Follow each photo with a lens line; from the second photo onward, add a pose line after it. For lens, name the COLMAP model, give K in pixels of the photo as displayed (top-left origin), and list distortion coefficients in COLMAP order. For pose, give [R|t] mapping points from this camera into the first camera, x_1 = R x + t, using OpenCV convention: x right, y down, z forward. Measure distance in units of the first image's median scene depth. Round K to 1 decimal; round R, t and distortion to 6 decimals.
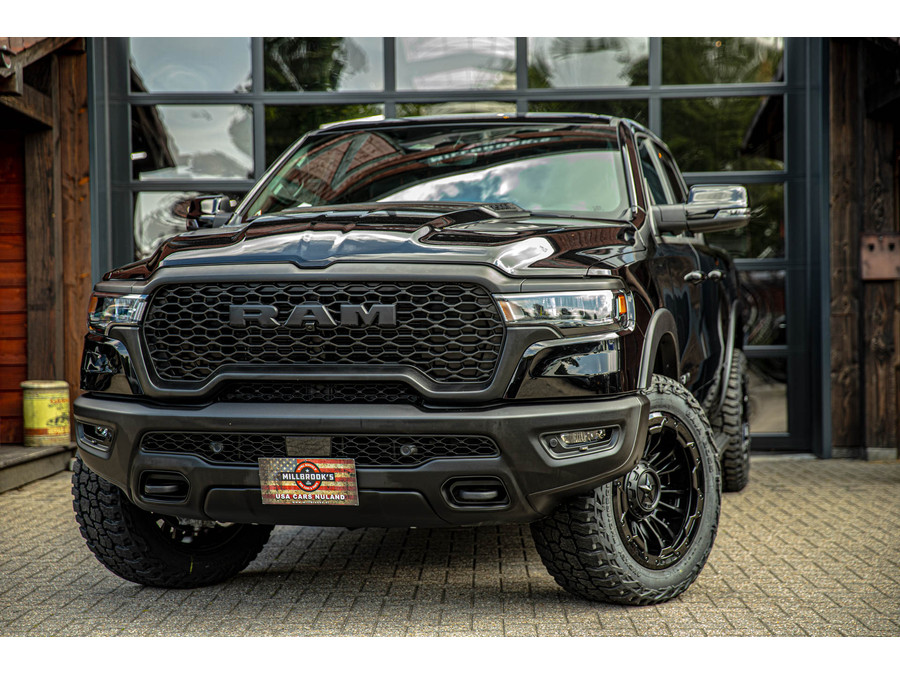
lens RADIAL K [[1771.9, 0, 450.3], [0, 1771.9, 339.7], [0, 0, 1]] dist [0.232974, 0.000000]
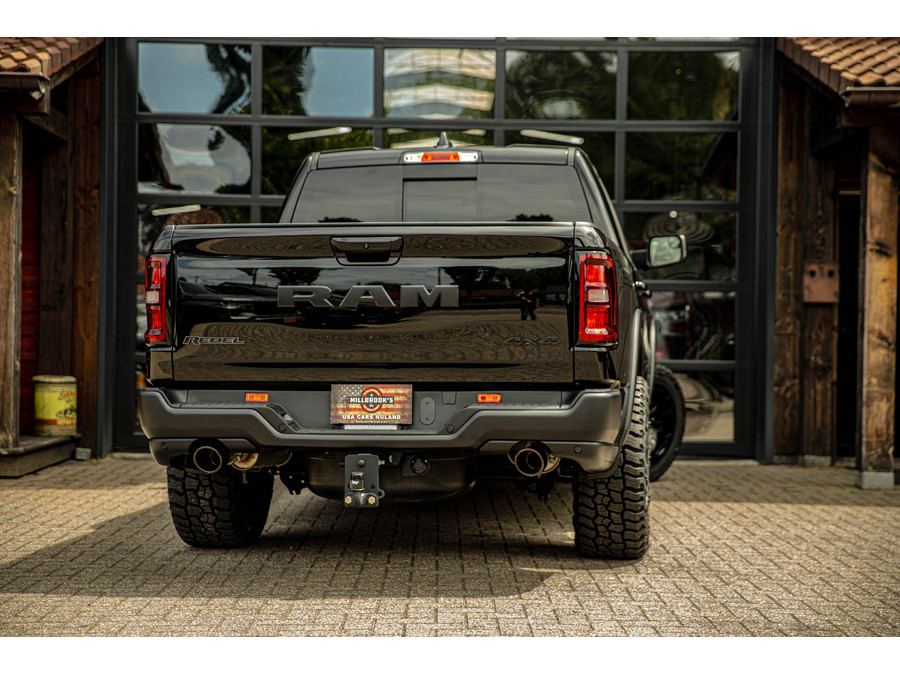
lens RADIAL K [[1771.9, 0, 450.3], [0, 1771.9, 341.8], [0, 0, 1]] dist [0.232974, 0.000000]
pose [[0.999310, 0.026076, 0.026439, -0.015669], [-0.025975, 0.999654, -0.004157, 0.000776], [-0.026538, 0.003467, 0.999642, -0.090835]]
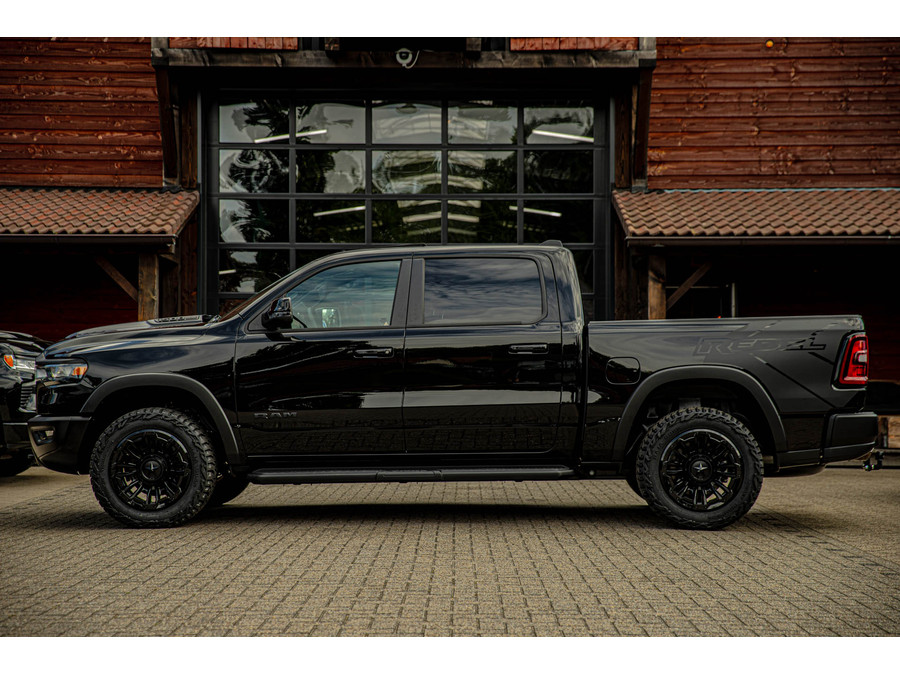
lens RADIAL K [[1771.9, 0, 424.9], [0, 1771.9, 331.0], [0, 0, 1]] dist [0.232974, 0.000000]
pose [[0.999883, 0.015206, -0.001616, 0.026929], [-0.015254, 0.999261, -0.035270, 0.006756], [0.001079, 0.035290, 0.999377, -0.760068]]
